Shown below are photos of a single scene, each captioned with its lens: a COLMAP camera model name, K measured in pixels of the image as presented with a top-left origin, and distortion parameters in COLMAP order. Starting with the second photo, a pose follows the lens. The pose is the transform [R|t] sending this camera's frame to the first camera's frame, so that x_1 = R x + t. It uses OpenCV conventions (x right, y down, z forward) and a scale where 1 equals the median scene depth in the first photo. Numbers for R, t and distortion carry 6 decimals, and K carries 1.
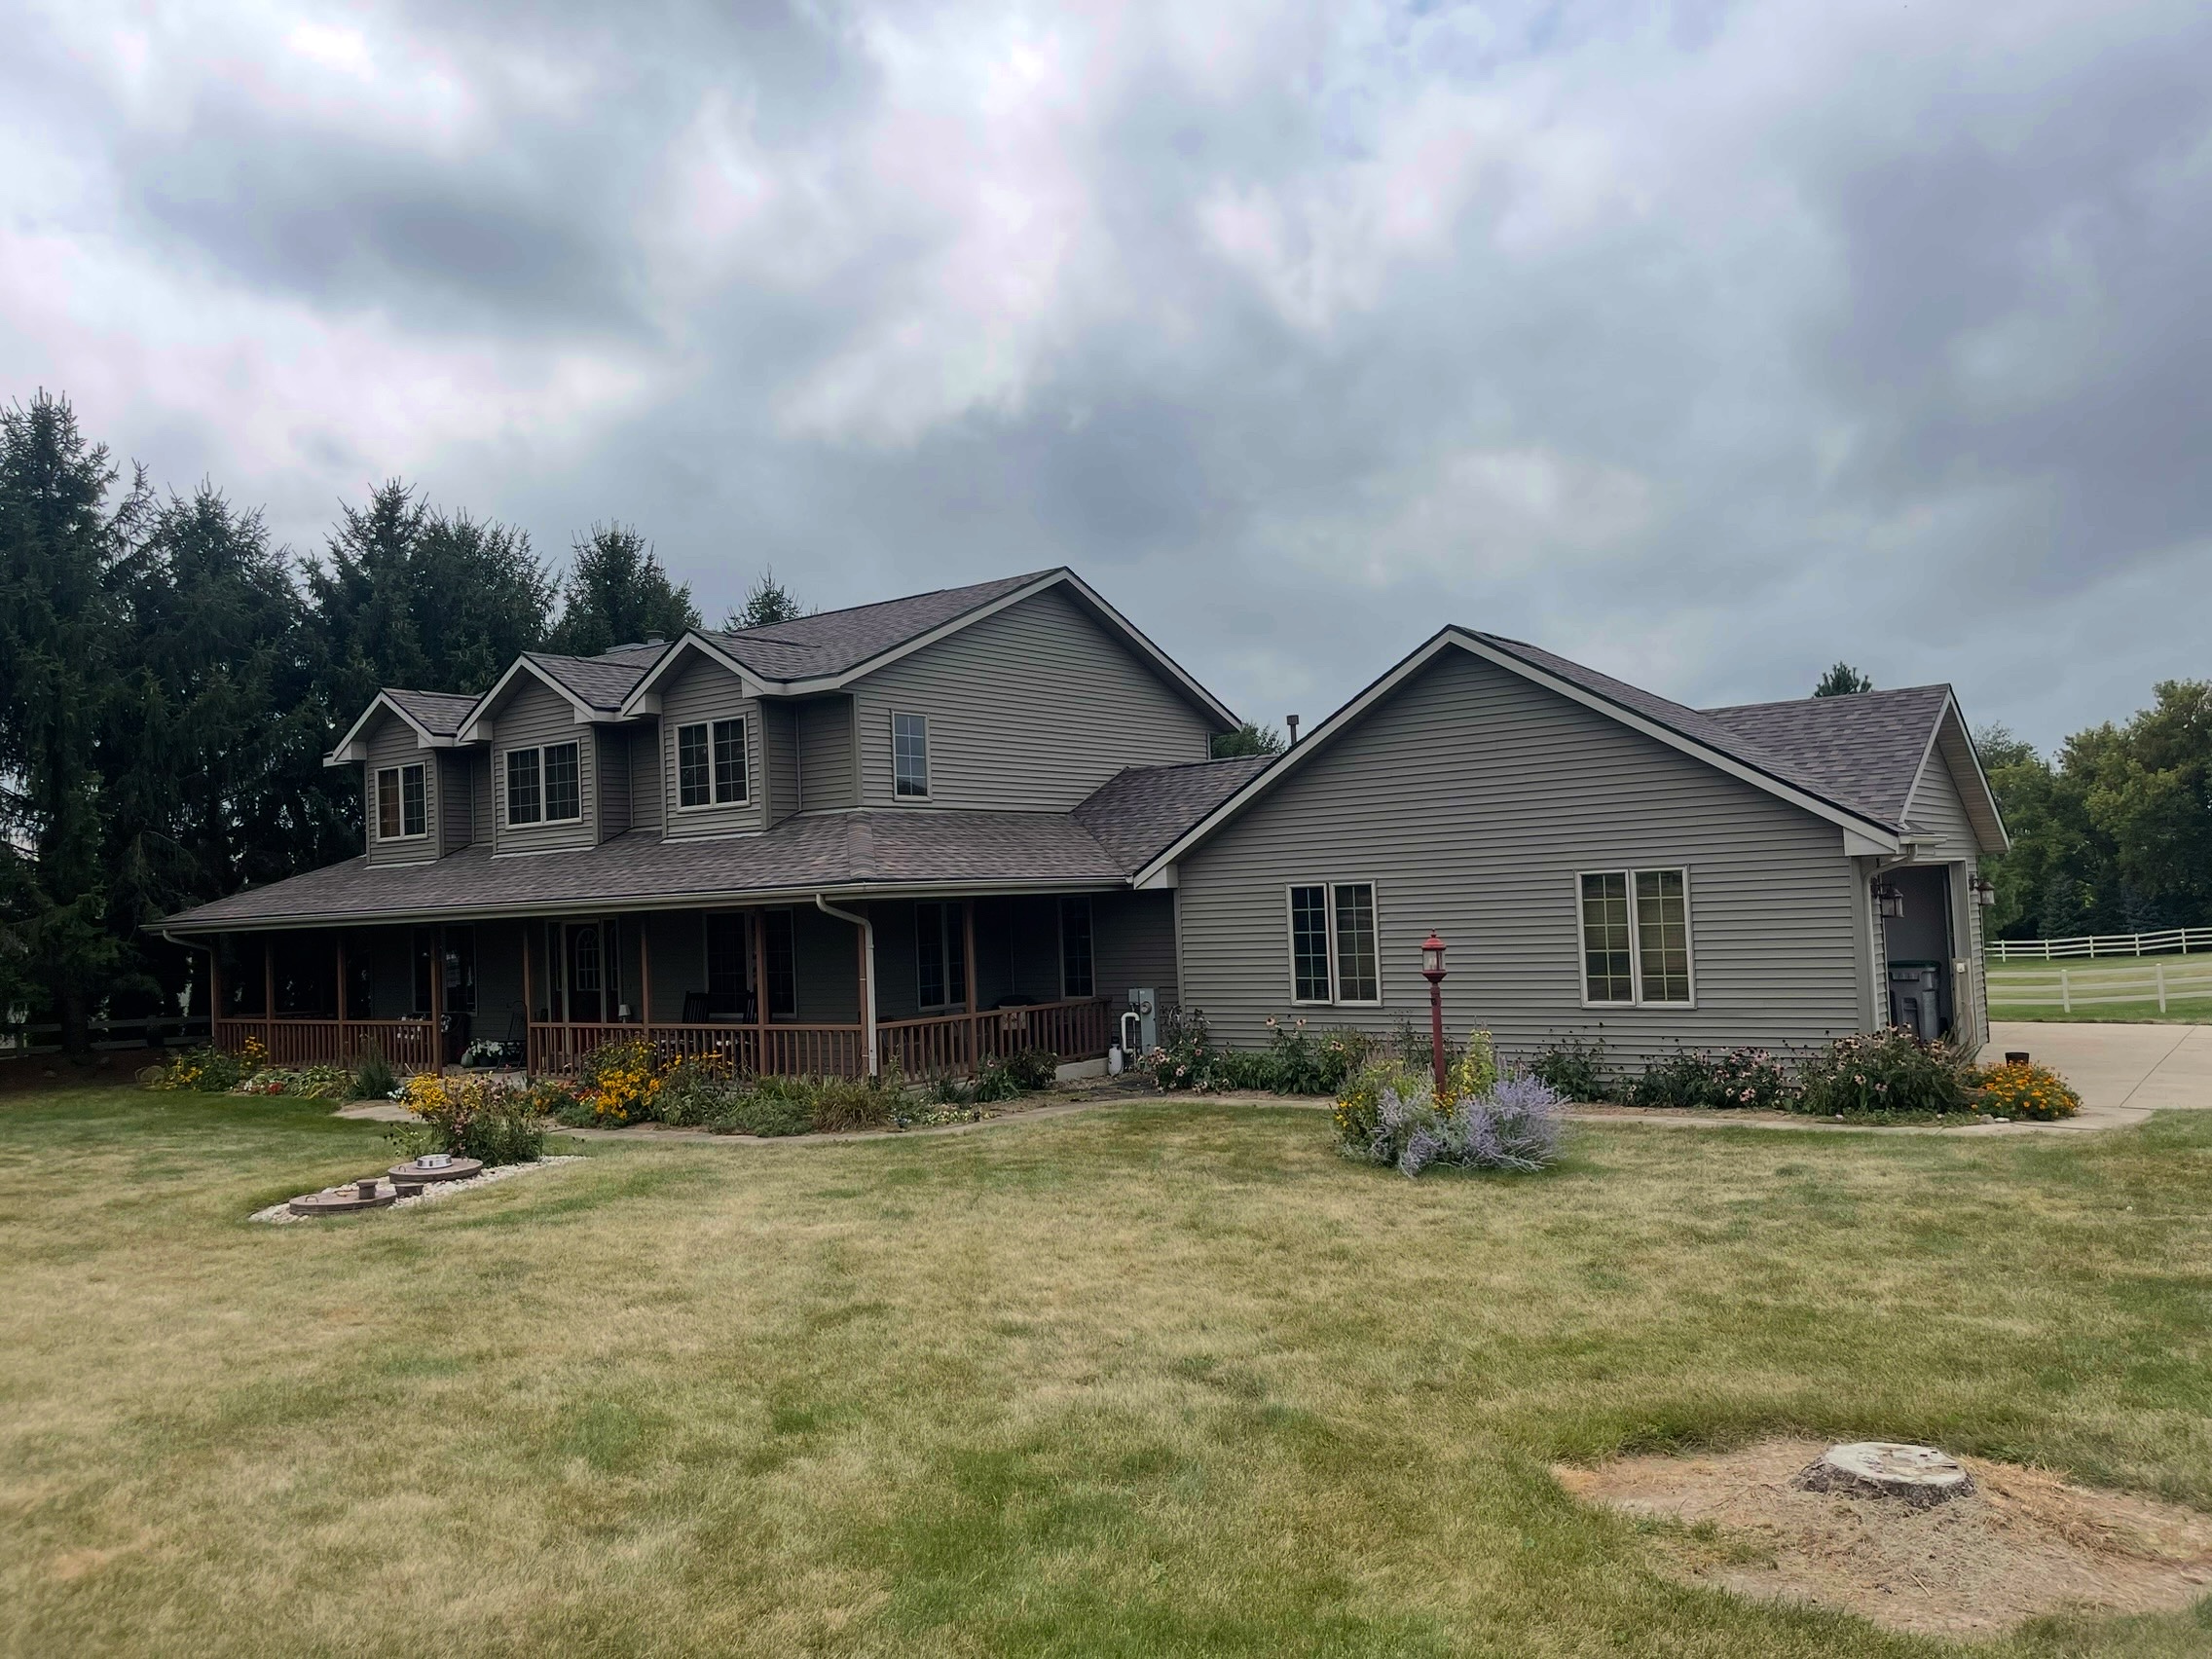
lens RADIAL K [[1589.5, 0, 1106.0], [0, 1589.5, 829.5], [0, 0, 1]] dist [0.008080, 0.001428]
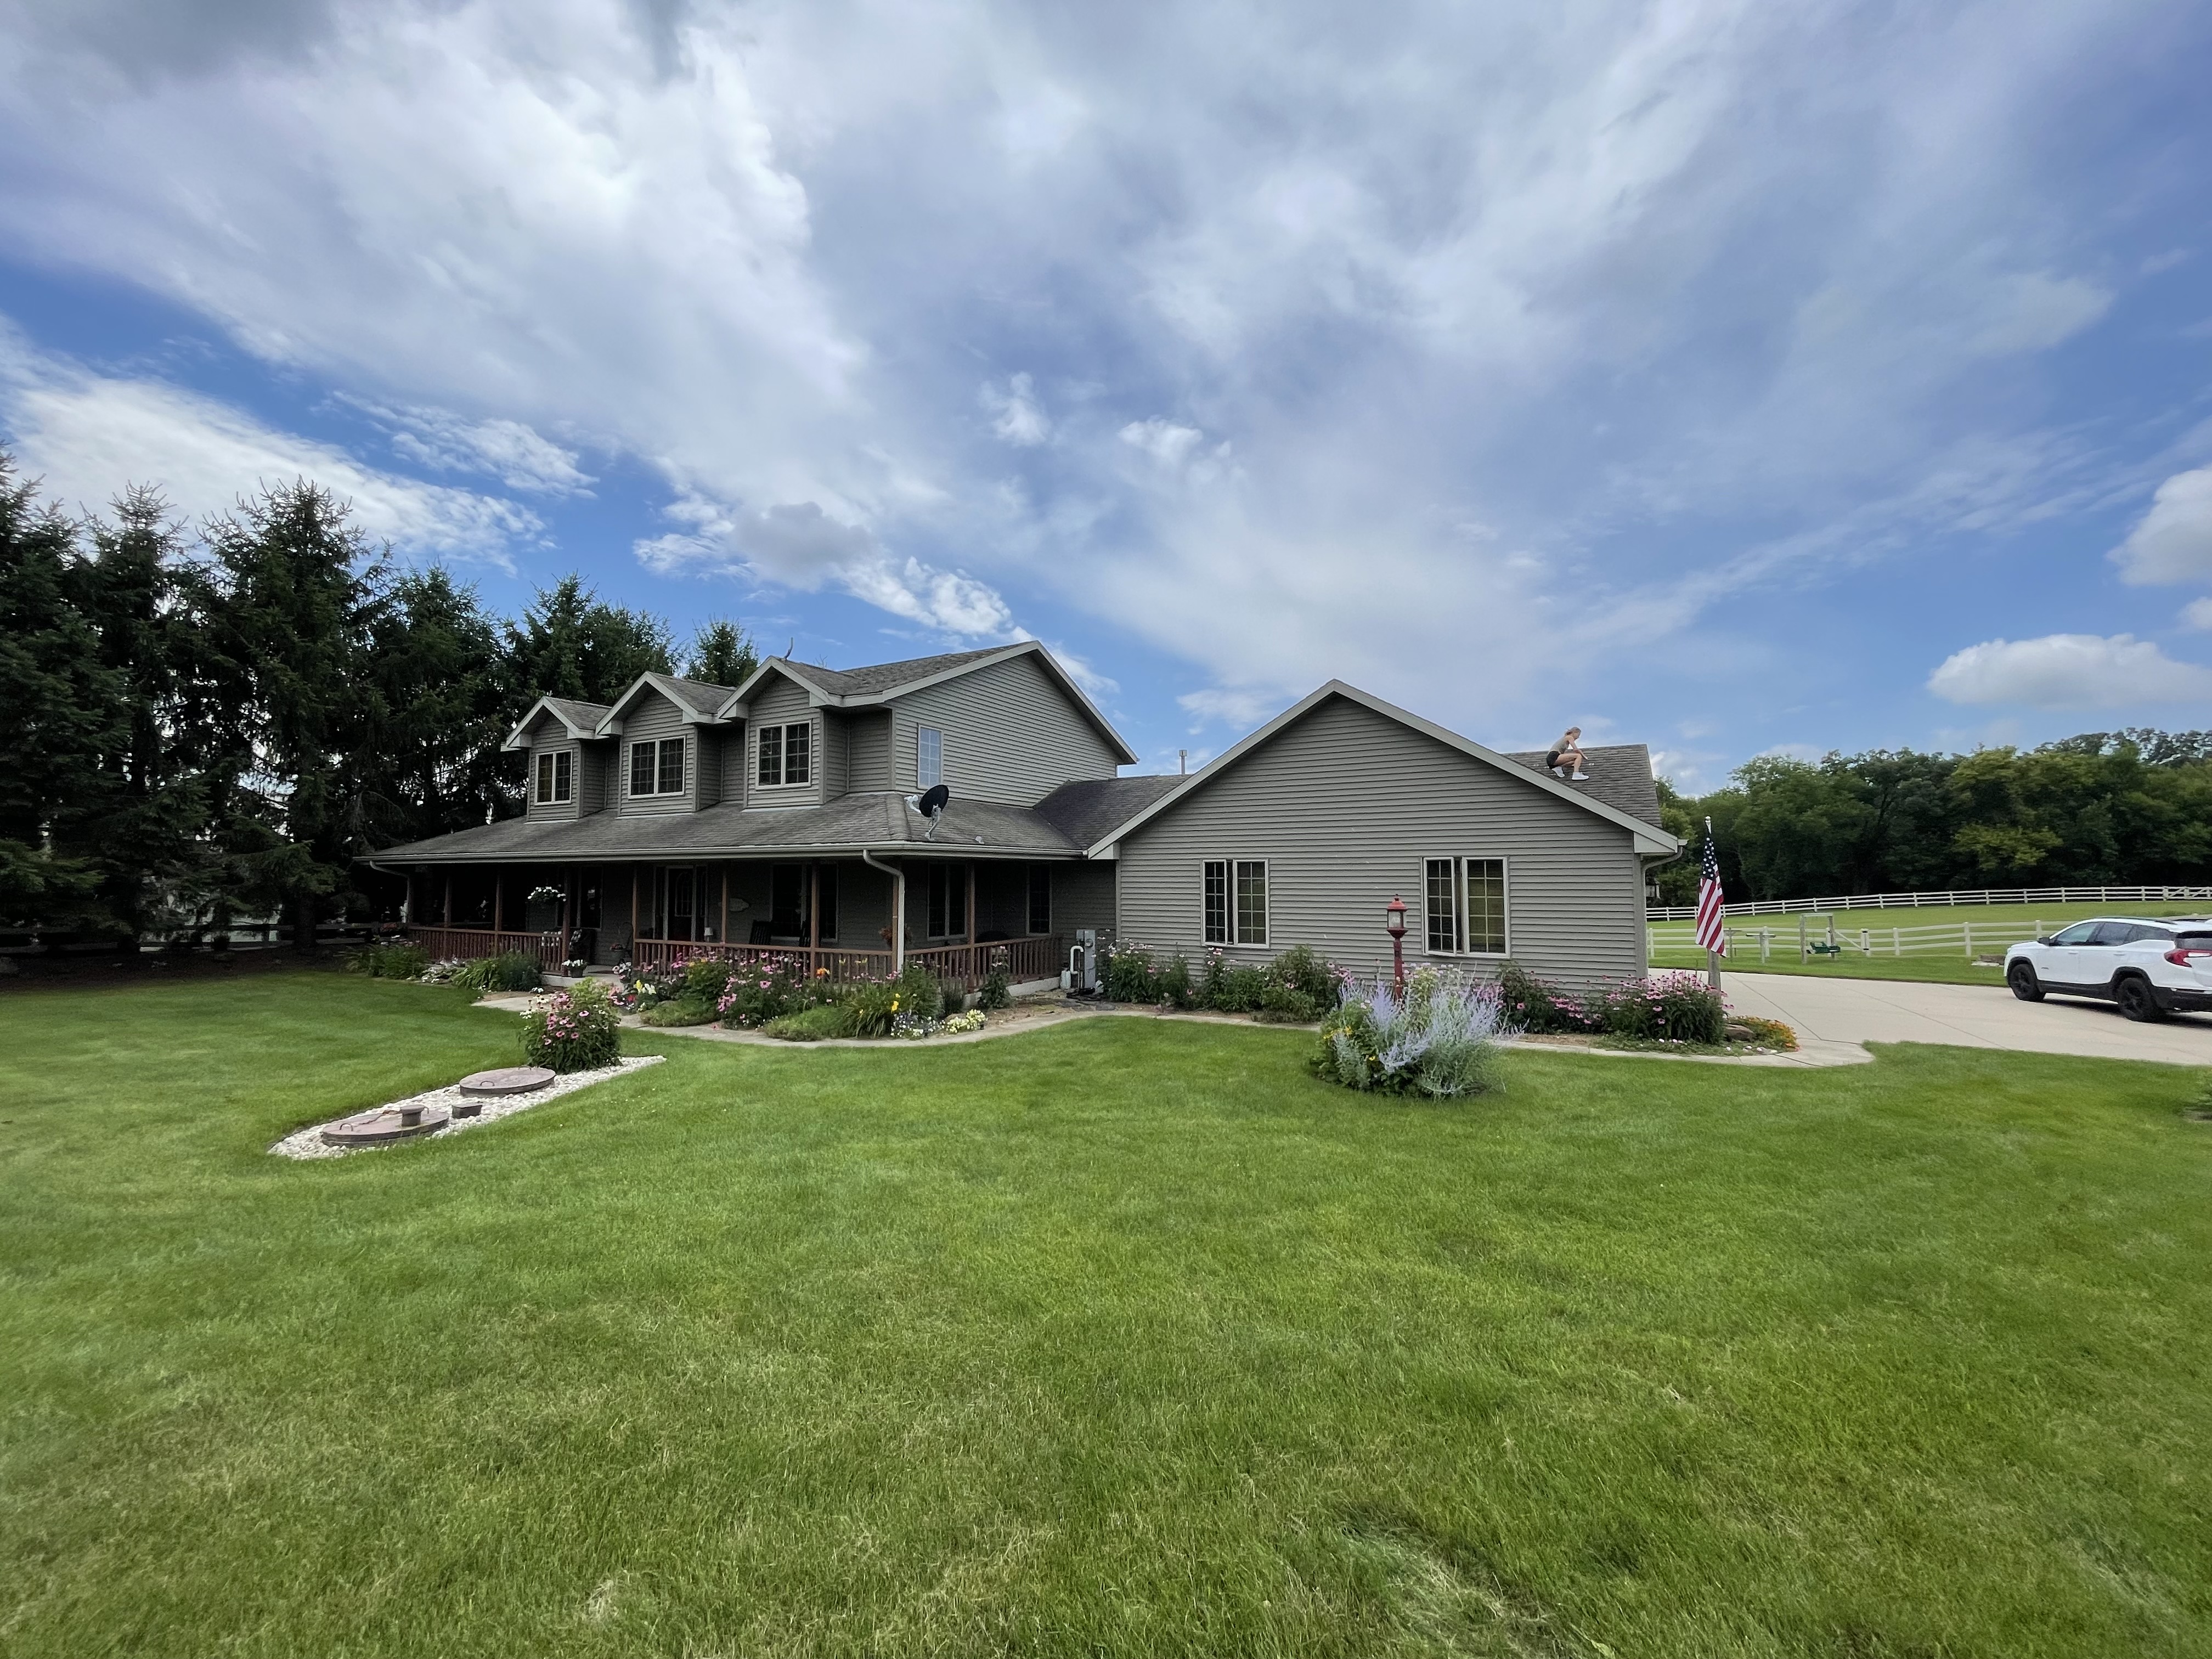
lens RADIAL K [[898.1, 0, 1106.0], [0, 898.1, 829.5], [0, 0, 1]] dist [-0.001442, -0.000060]
pose [[0.992840, 0.047156, 0.109749, -0.051930], [-0.046328, 0.998875, -0.010082, 0.017423], [-0.110101, 0.004925, 0.993908, 0.192658]]
